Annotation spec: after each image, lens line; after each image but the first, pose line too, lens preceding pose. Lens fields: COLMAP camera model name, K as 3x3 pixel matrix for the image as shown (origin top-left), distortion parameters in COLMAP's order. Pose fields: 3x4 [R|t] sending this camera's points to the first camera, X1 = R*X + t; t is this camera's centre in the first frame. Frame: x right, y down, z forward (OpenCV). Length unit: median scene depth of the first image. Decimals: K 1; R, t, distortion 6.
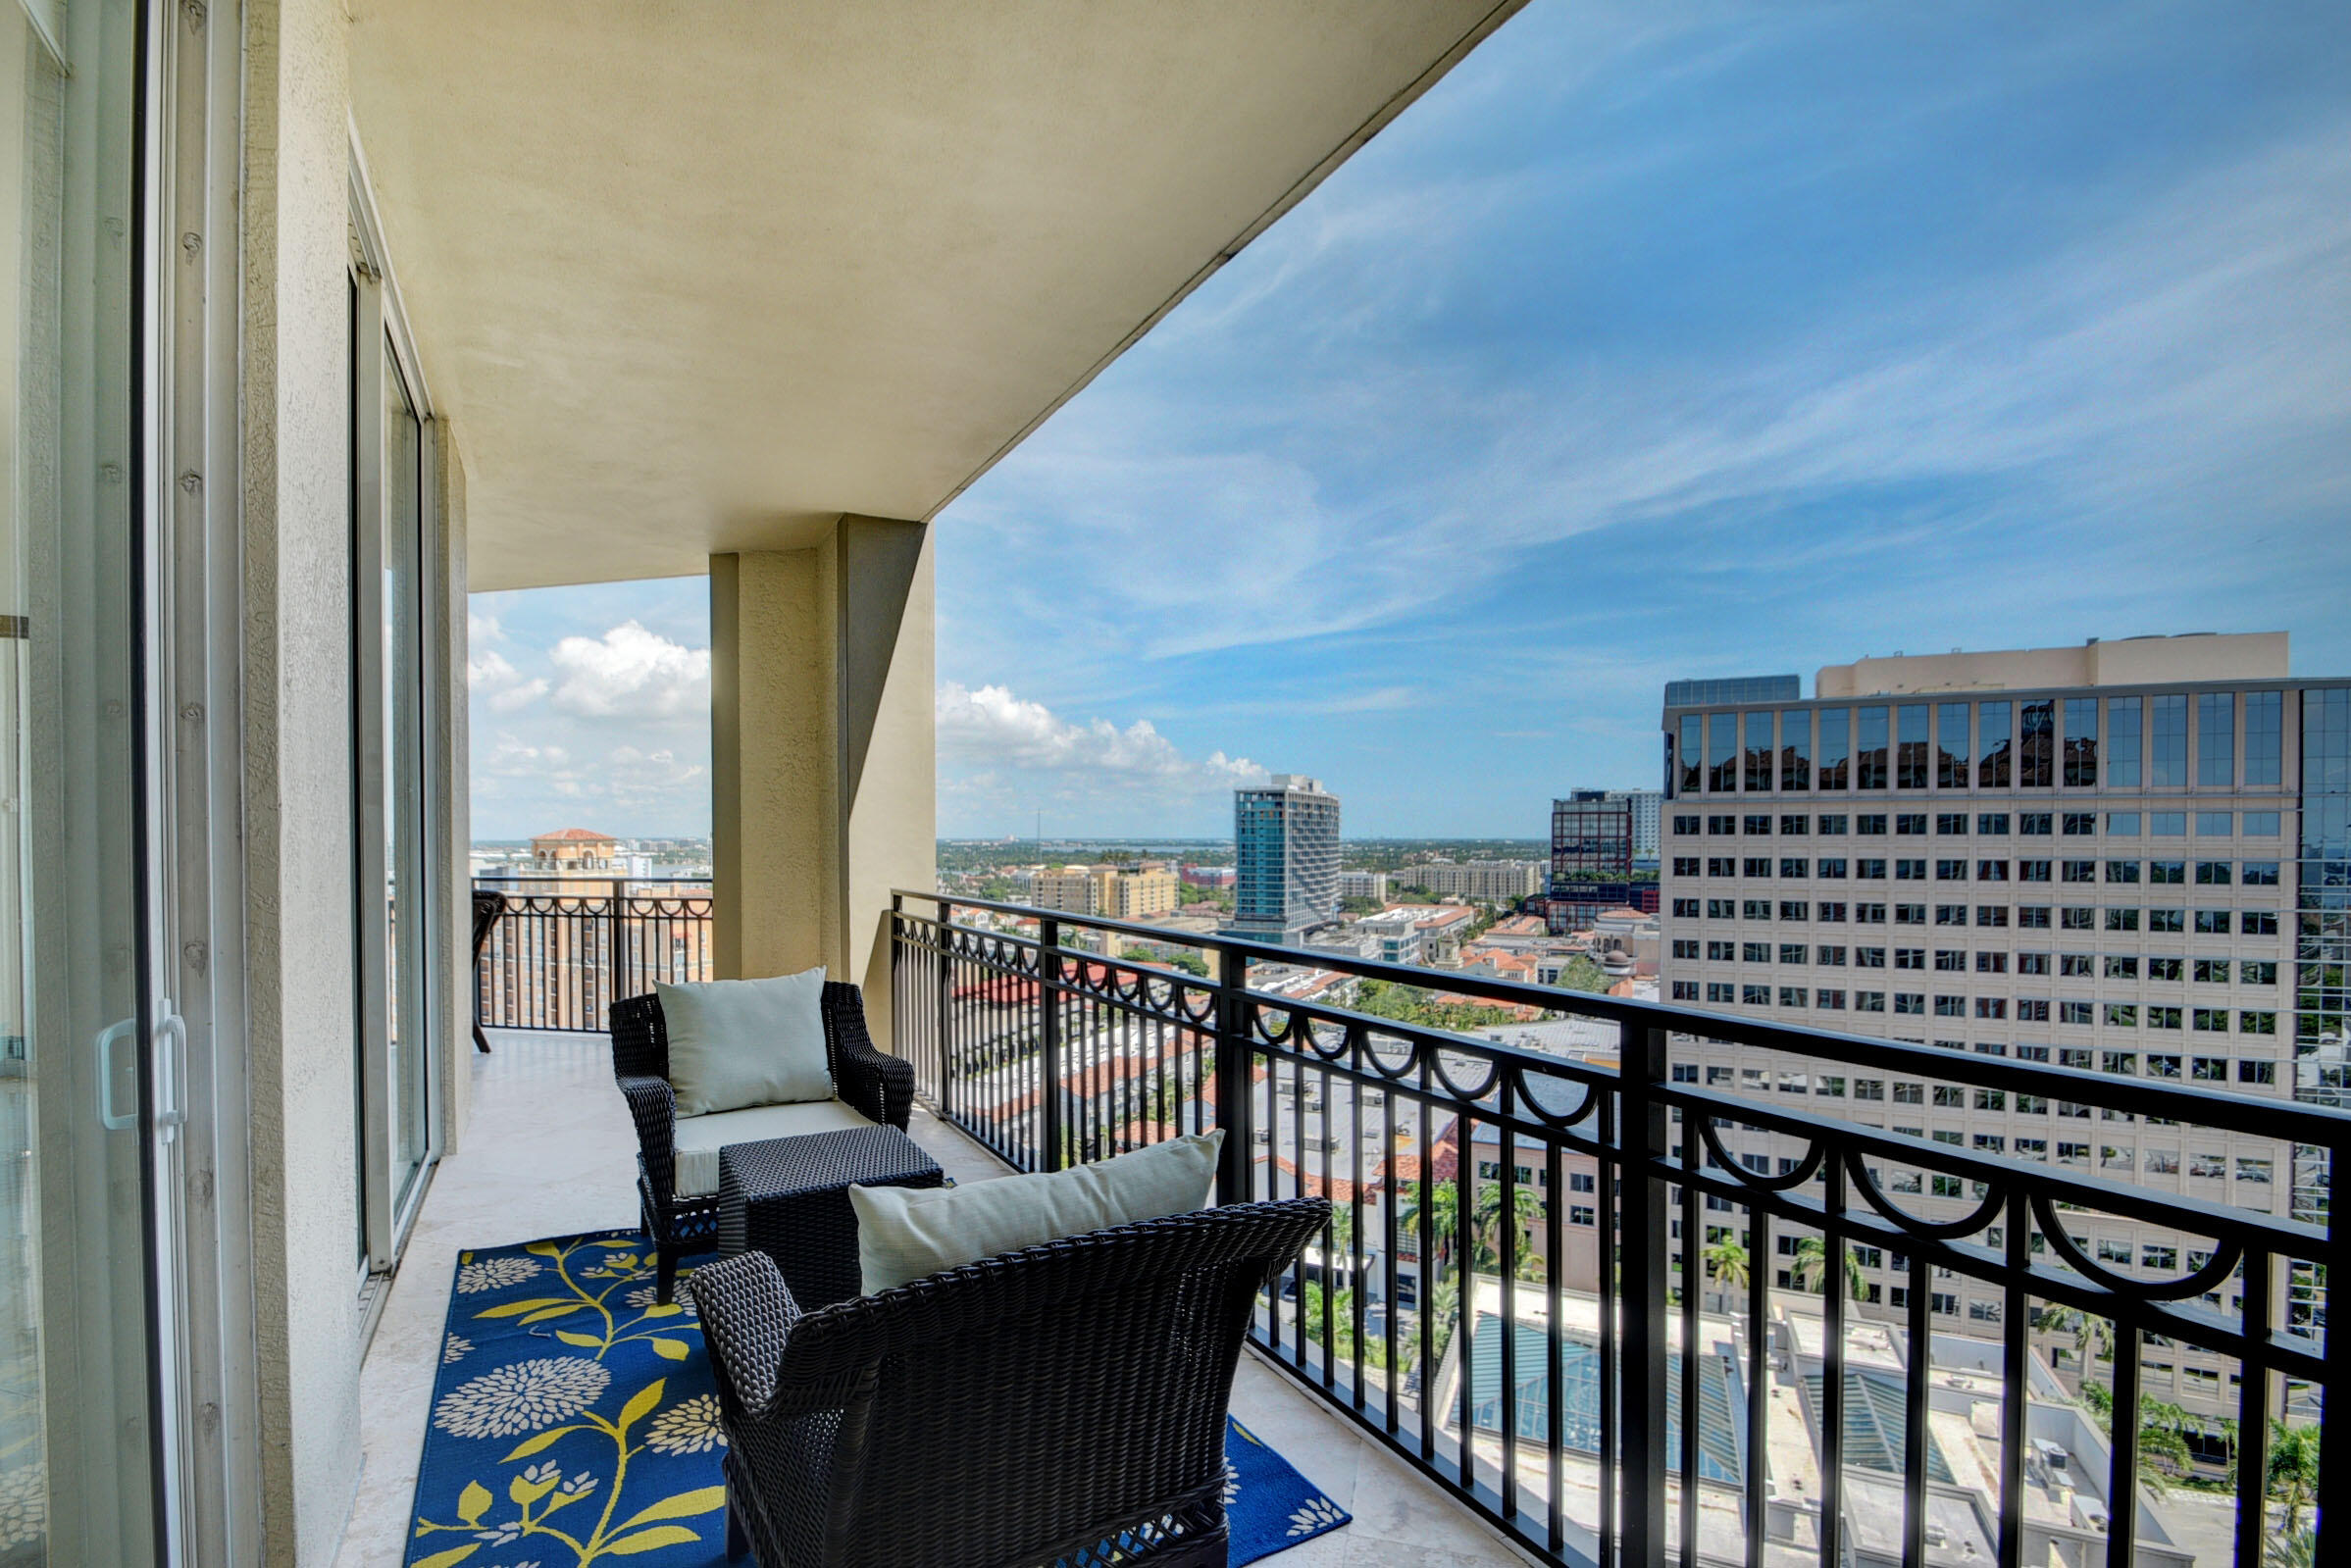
lens RADIAL K [[1043.0, 0, 1162.7], [0, 1043.0, 847.1], [0, 0, 1]] dist [0.012725, -0.011436]
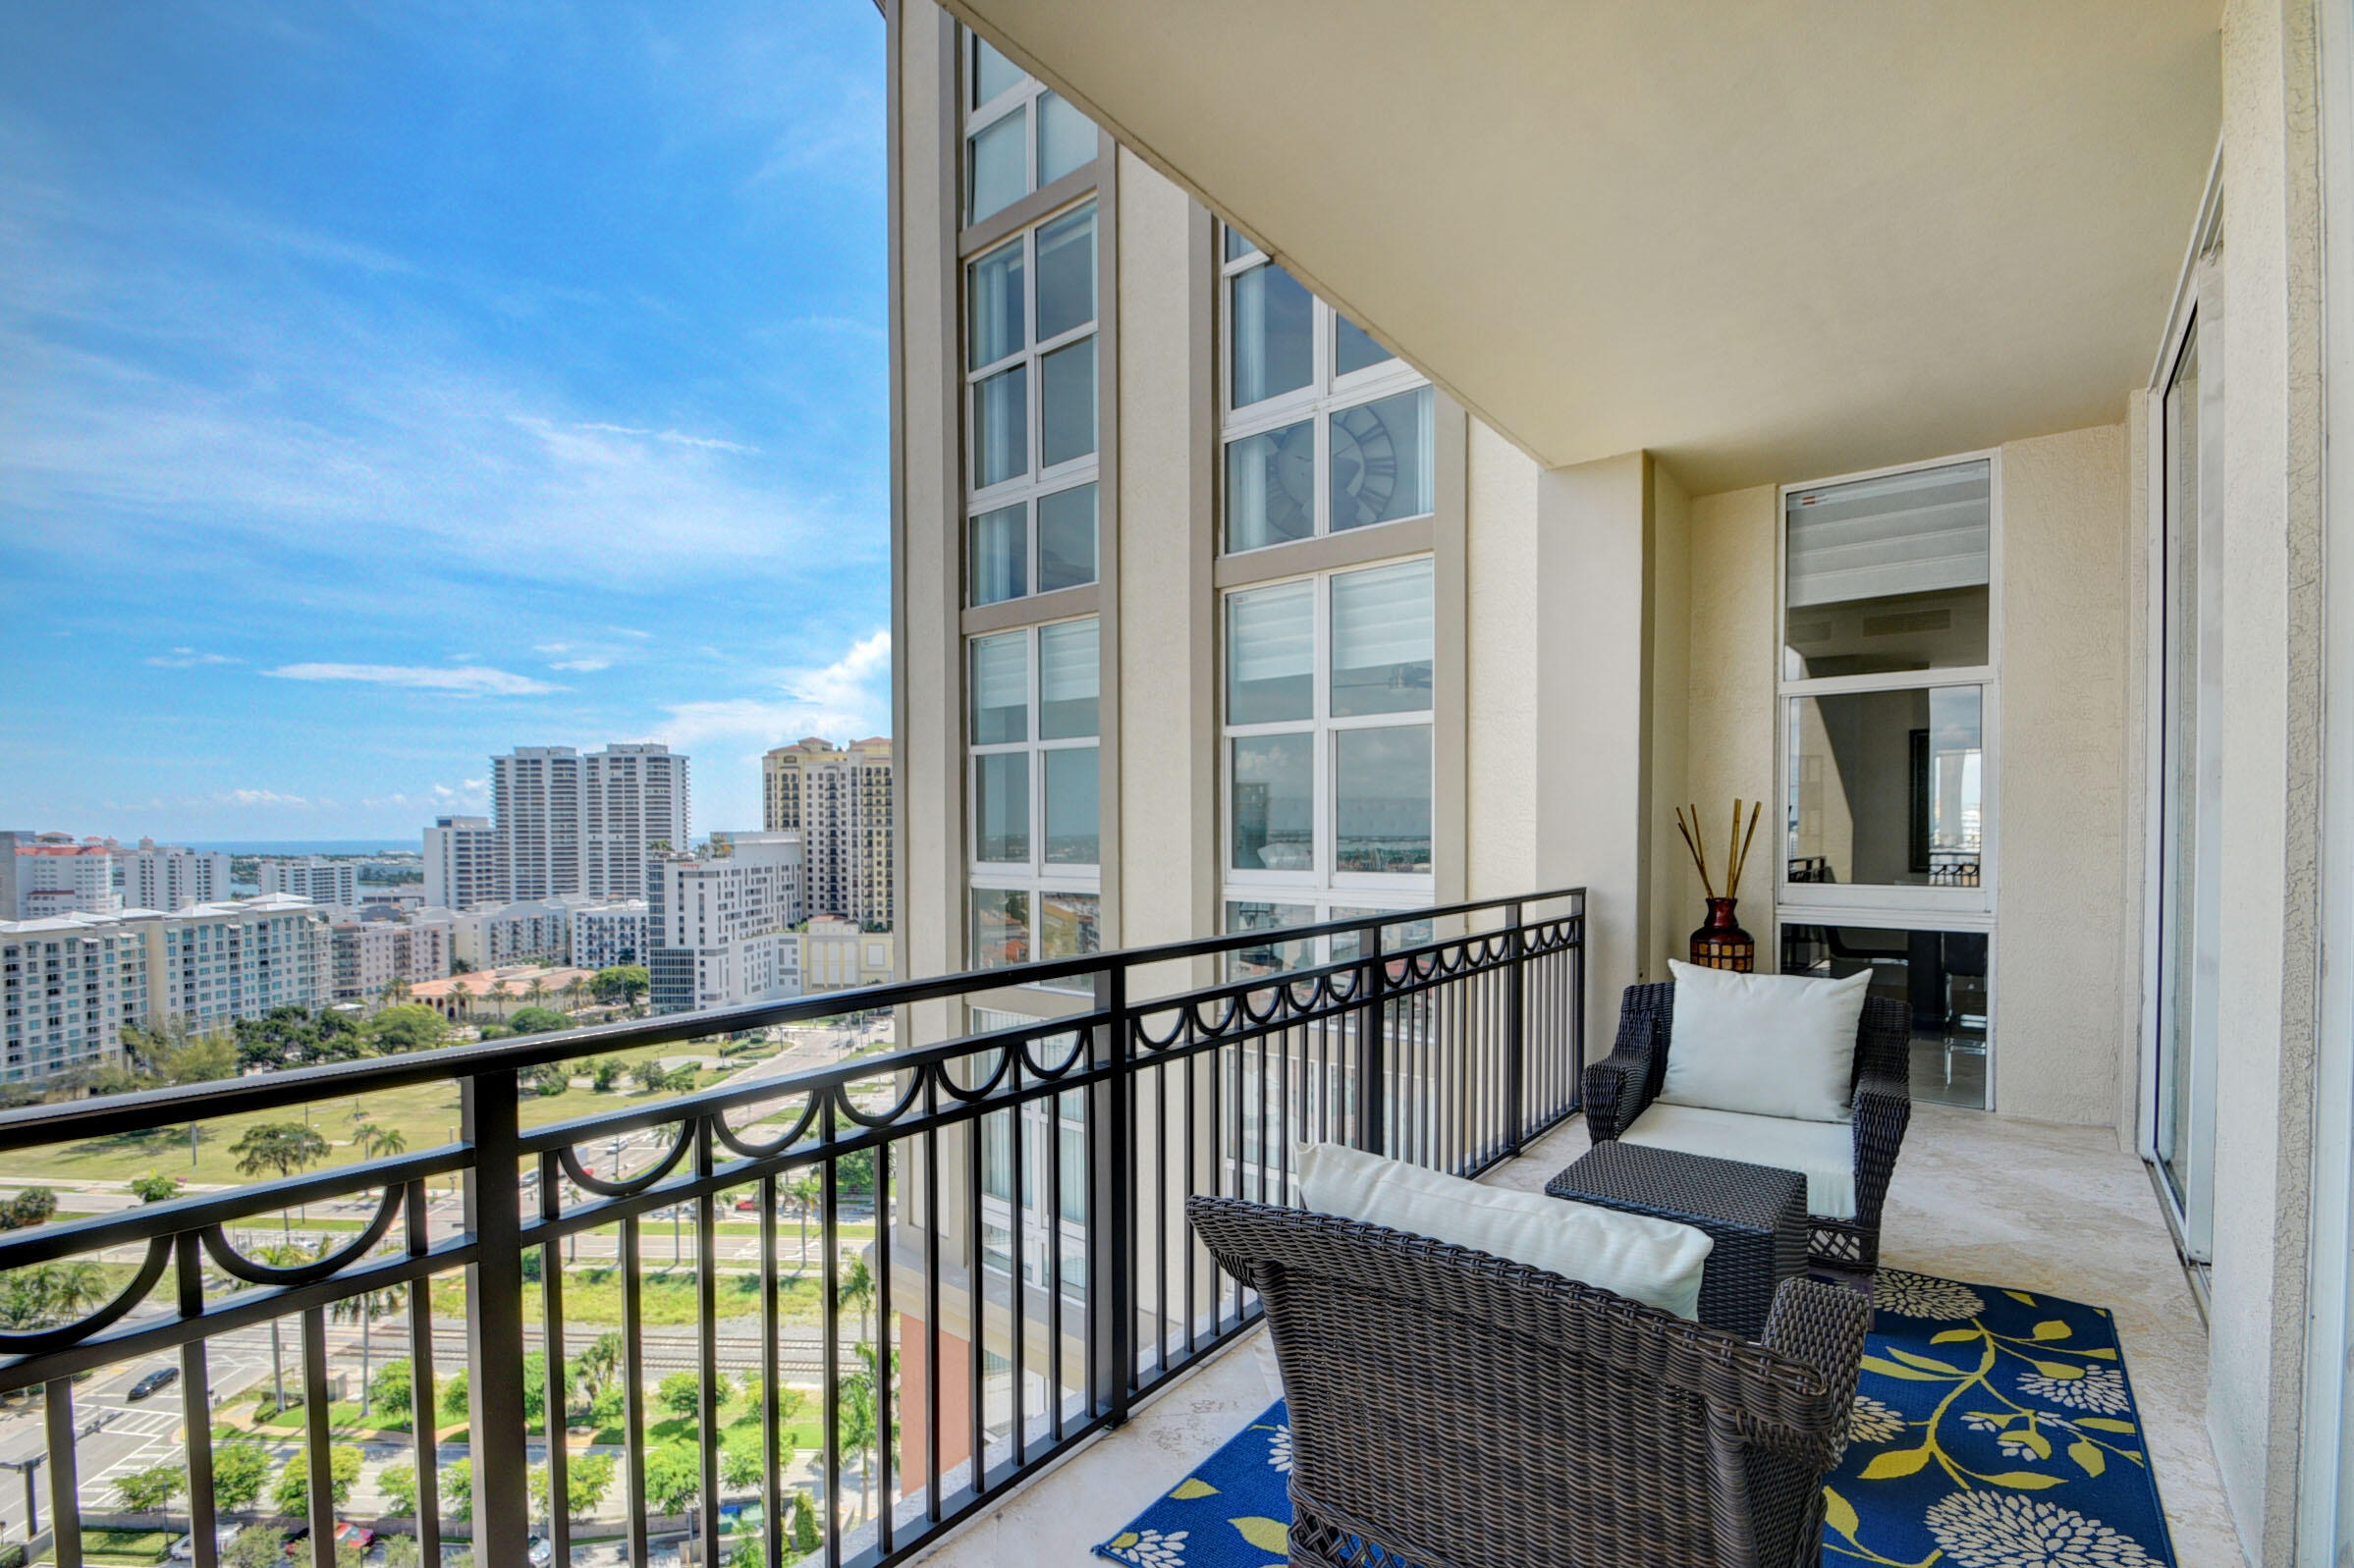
lens RADIAL K [[1044.3, 0, 1164.2], [0, 1044.3, 847.2], [0, 0, 1]] dist [0.012725, -0.011436]
pose [[-0.360209, -0.017216, 0.932713, -0.847949], [0.014903, 0.999596, 0.024206, -0.019428], [-0.932753, 0.022619, -0.359807, 1.463514]]
